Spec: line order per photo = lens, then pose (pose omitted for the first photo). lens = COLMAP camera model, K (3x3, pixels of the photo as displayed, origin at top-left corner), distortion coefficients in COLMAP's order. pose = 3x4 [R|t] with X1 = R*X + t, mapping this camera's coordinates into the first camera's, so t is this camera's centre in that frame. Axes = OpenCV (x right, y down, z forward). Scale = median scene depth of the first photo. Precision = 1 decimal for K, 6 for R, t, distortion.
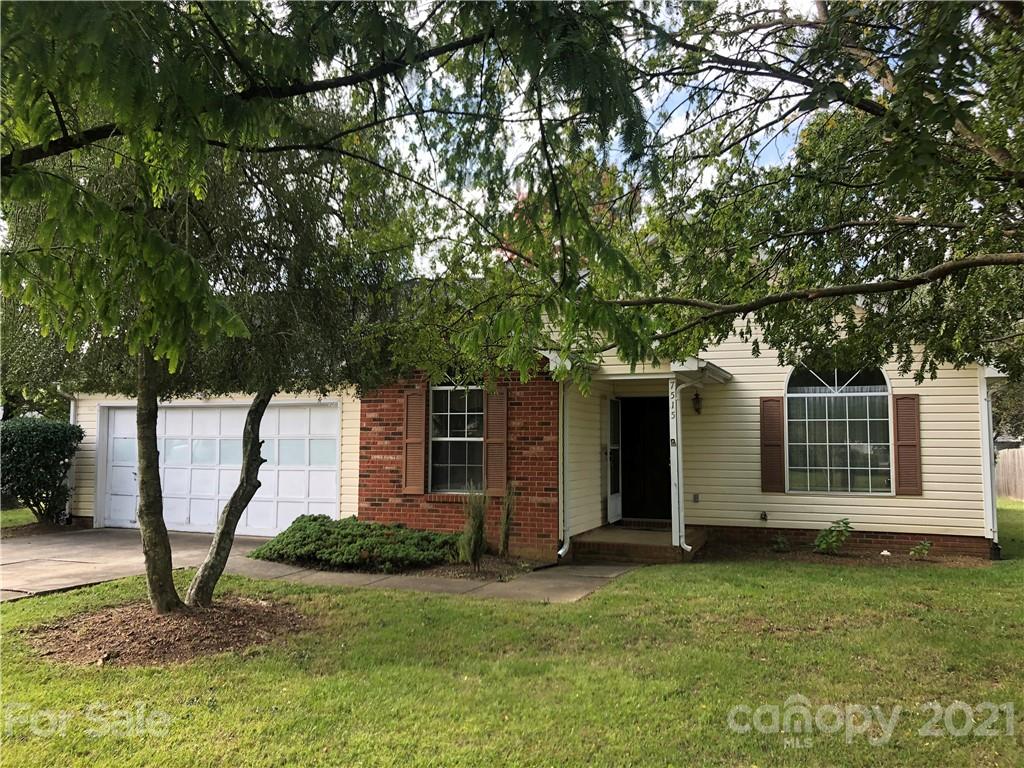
lens RADIAL K [[846.9, 0, 514.8], [0, 846.9, 381.8], [0, 0, 1]] dist [0.035936, -0.041291]
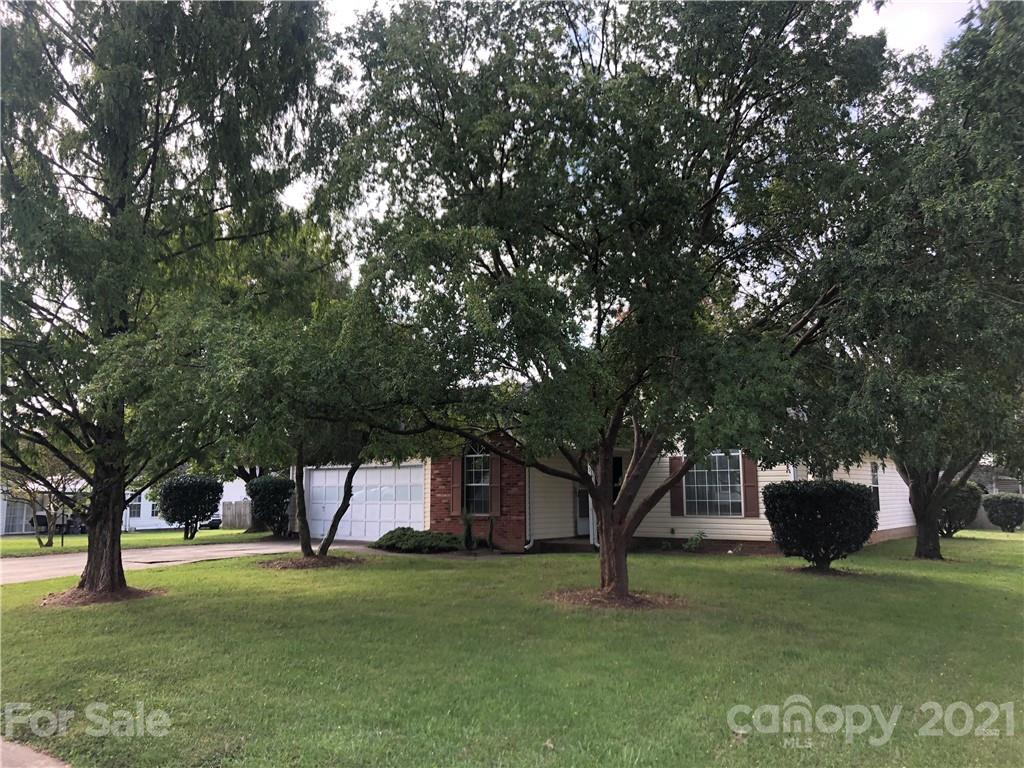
lens RADIAL K [[846.9, 0, 511.2], [0, 846.9, 387.1], [0, 0, 1]] dist [0.035936, -0.041291]
pose [[0.964560, -0.040318, -0.260767, 0.460057], [0.026606, 0.998082, -0.055900, -0.034886], [0.262520, 0.046981, 0.963782, -0.692519]]
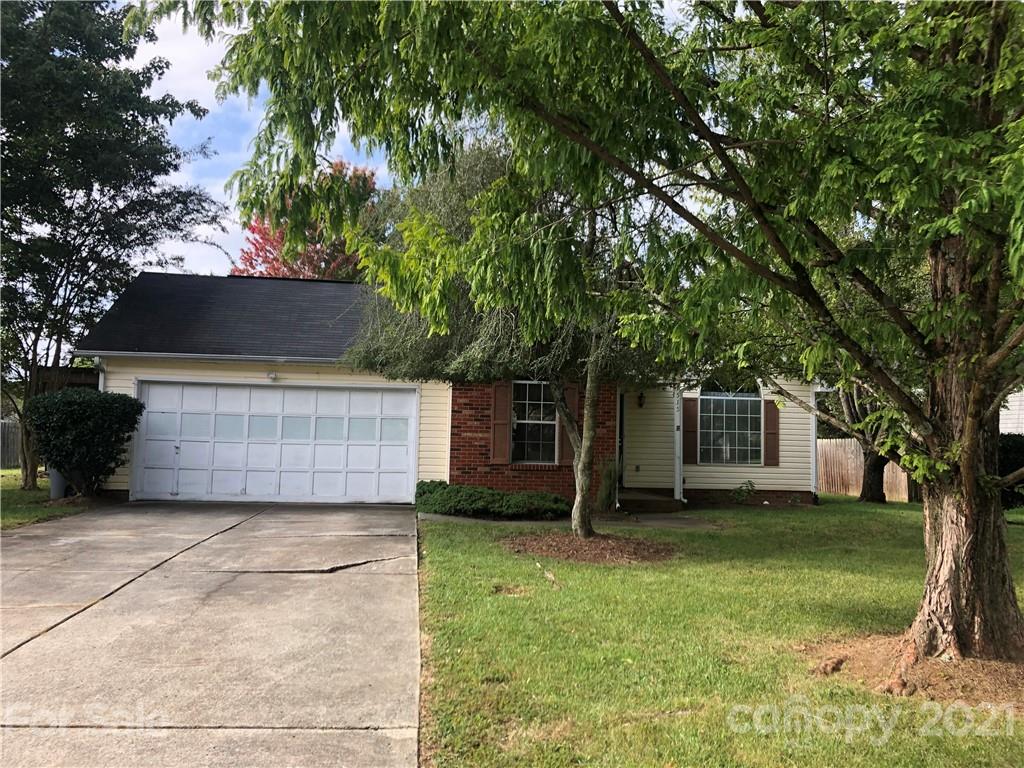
lens RADIAL K [[846.9, 0, 512.5], [0, 846.9, 377.0], [0, 0, 1]] dist [0.035936, -0.041291]
pose [[0.873016, 0.051112, 0.485005, -0.708845], [-0.054371, 0.998494, -0.007357, 0.010191], [-0.484651, -0.019947, 0.874480, -0.113908]]
